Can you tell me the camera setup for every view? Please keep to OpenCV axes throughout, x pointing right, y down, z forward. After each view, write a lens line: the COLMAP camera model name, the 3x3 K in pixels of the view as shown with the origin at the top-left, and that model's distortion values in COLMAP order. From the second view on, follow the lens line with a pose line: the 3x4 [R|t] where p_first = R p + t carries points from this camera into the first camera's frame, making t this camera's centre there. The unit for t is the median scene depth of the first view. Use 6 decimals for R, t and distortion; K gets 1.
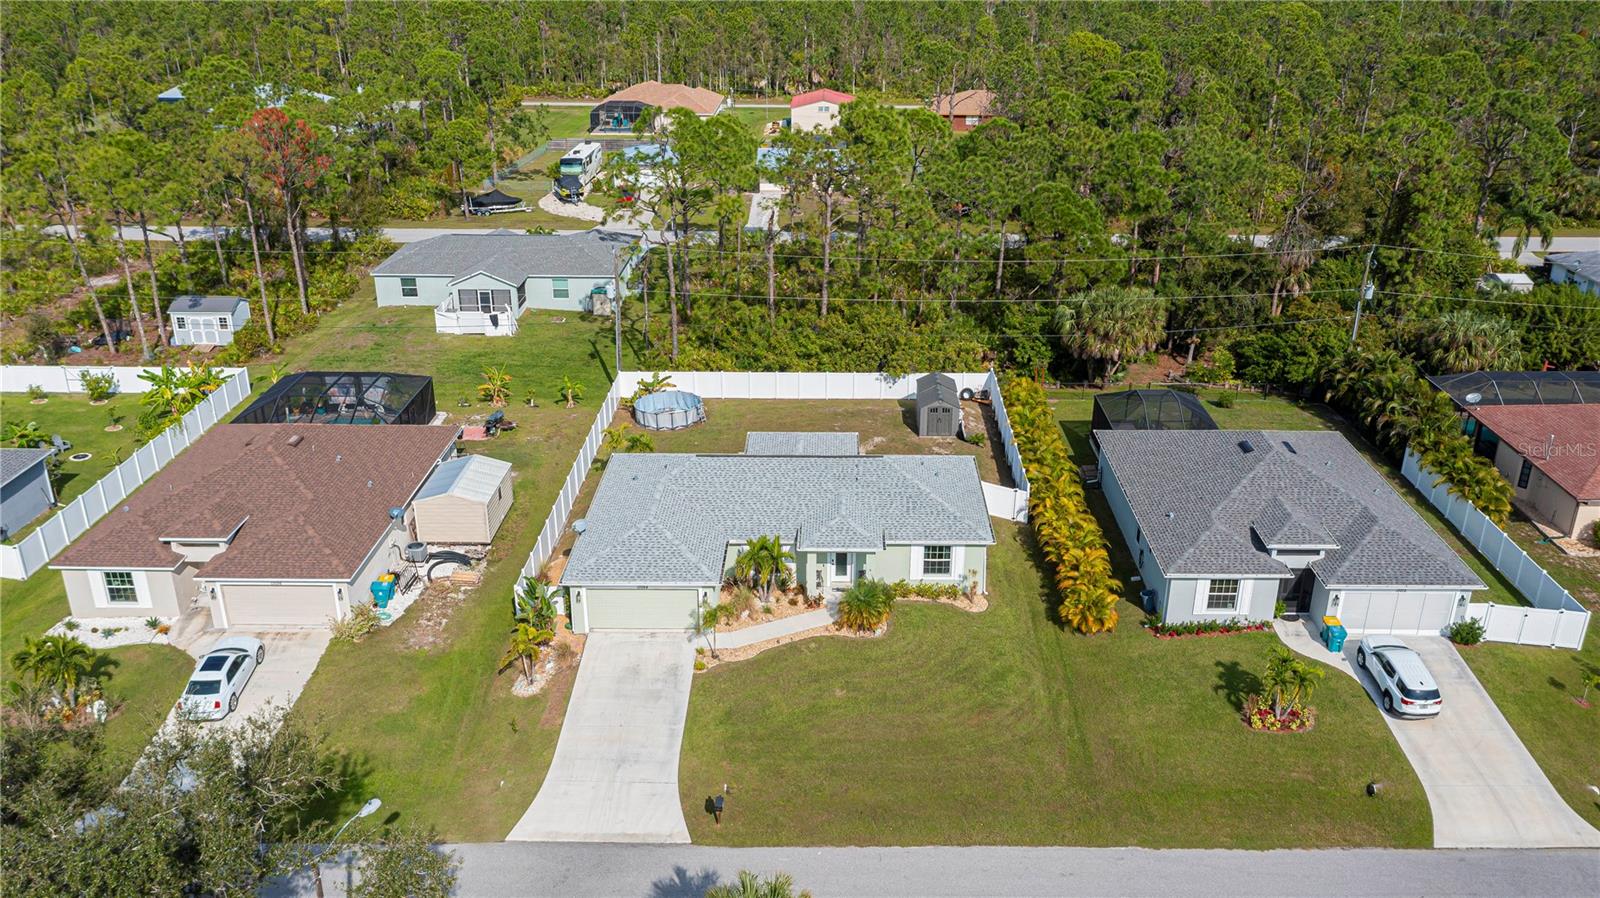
lens RADIAL K [[1263.9, 0, 839.3], [0, 1263.9, 386.6], [0, 0, 1]] dist [0.006835, 0.000722]
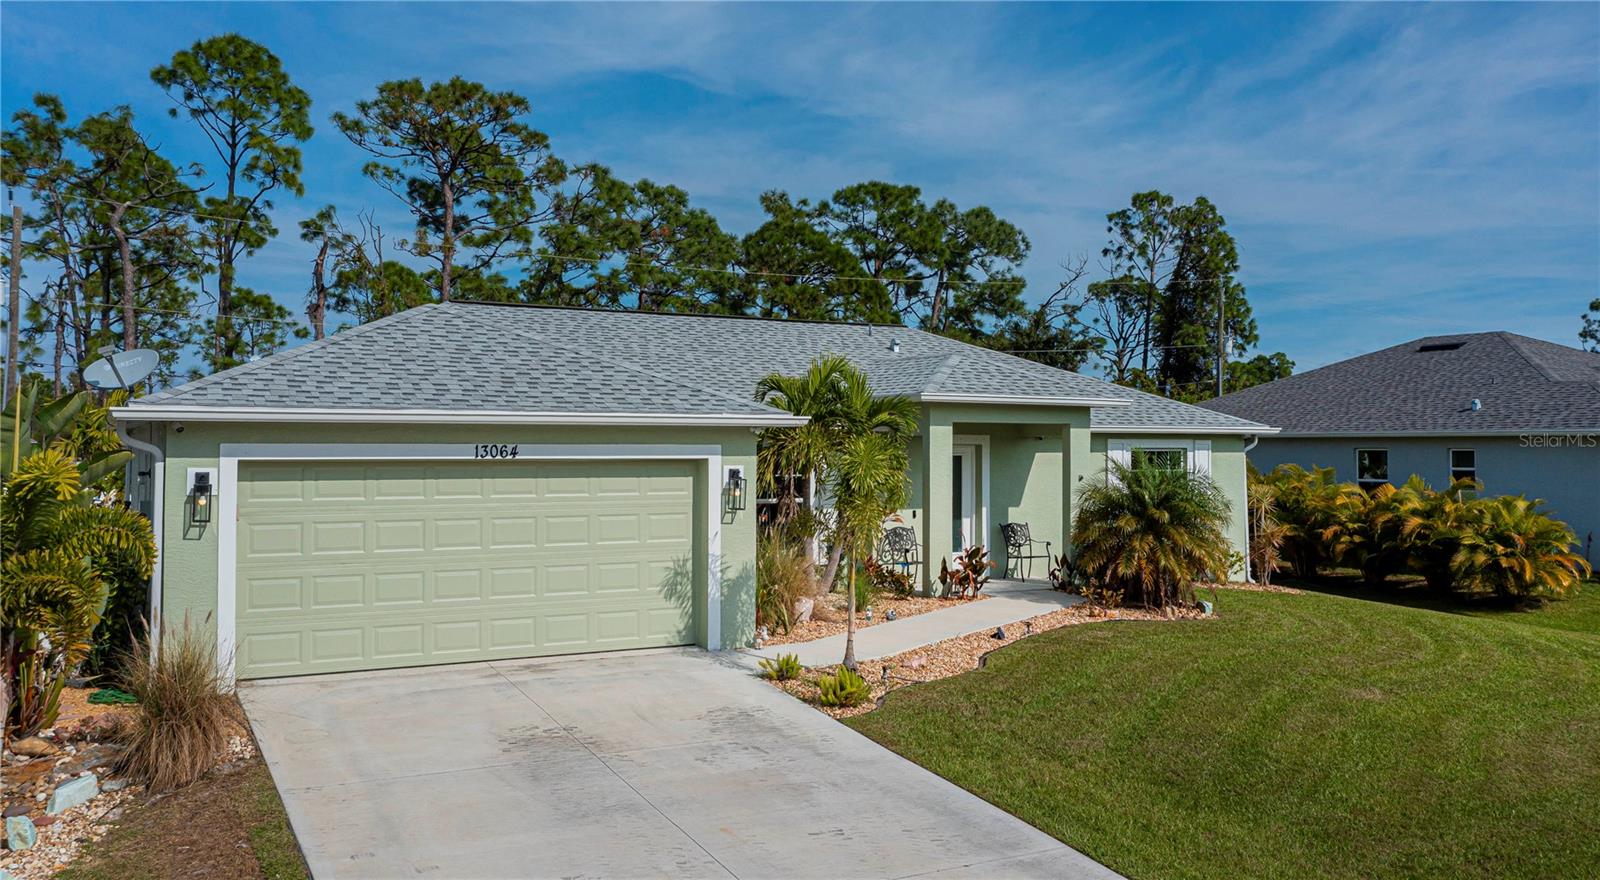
lens RADIAL K [[1287.9, 0, 831.1], [0, 1287.9, 417.2], [0, 0, 1]] dist [-0.005892, -0.007209]
pose [[0.873250, 0.000003, 0.487272, -0.212081], [0.175906, 0.932563, -0.315252, 0.232749], [-0.454412, 0.361008, 0.814360, 0.744667]]
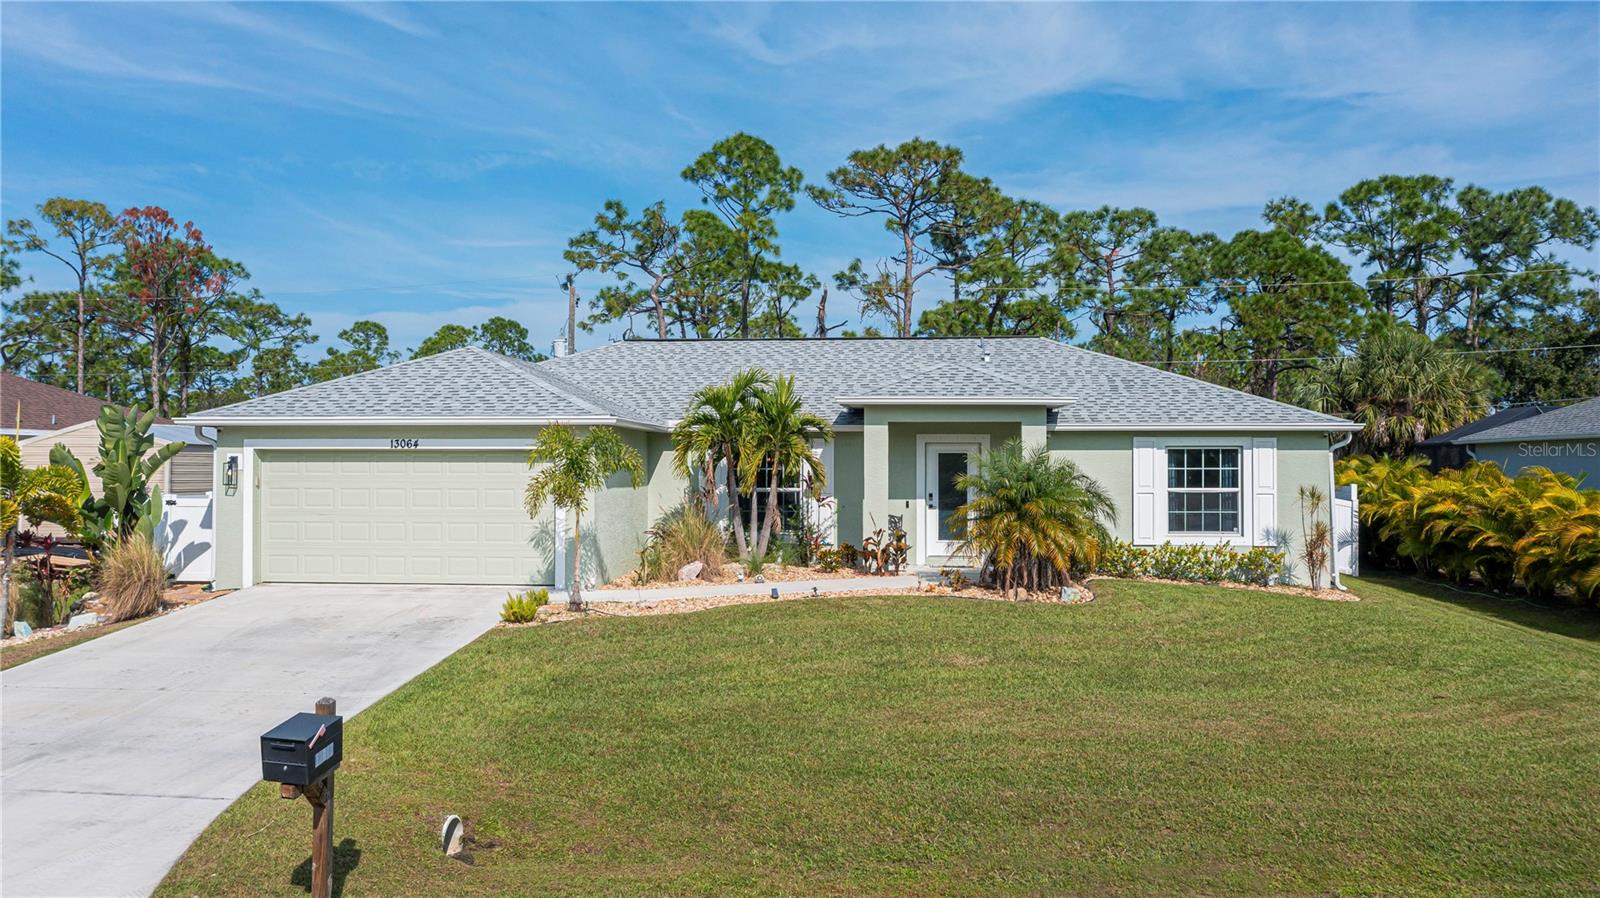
lens RADIAL K [[1254.0, 0, 795.7], [0, 1254.0, 439.6], [0, 0, 1]] dist [0.009966, -0.028388]
pose [[0.995388, -0.012935, -0.095056, -0.010070], [-0.022723, 0.930878, -0.364622, 0.275966], [0.093202, 0.365100, 0.926291, 0.656591]]
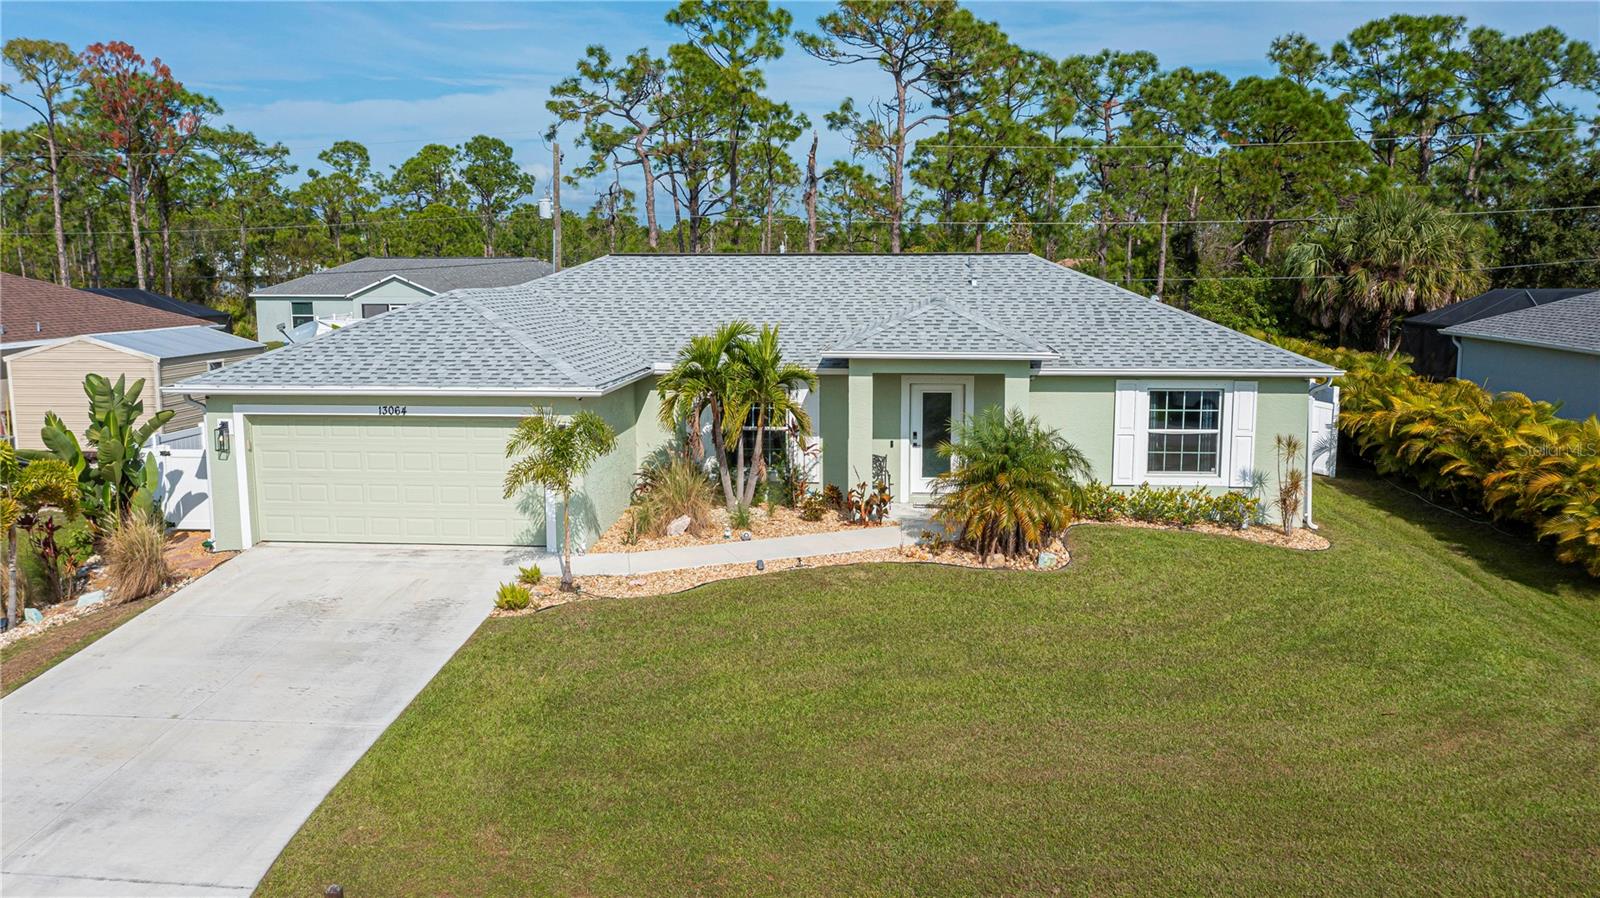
lens RADIAL K [[1254.0, 0, 795.7], [0, 1254.0, 439.6], [0, 0, 1]] dist [0.009966, -0.028388]
pose [[0.995839, -0.001659, -0.091111, -0.006874], [-0.017604, 0.977497, -0.210213, 0.232604], [0.089409, 0.210942, 0.973401, 0.639302]]
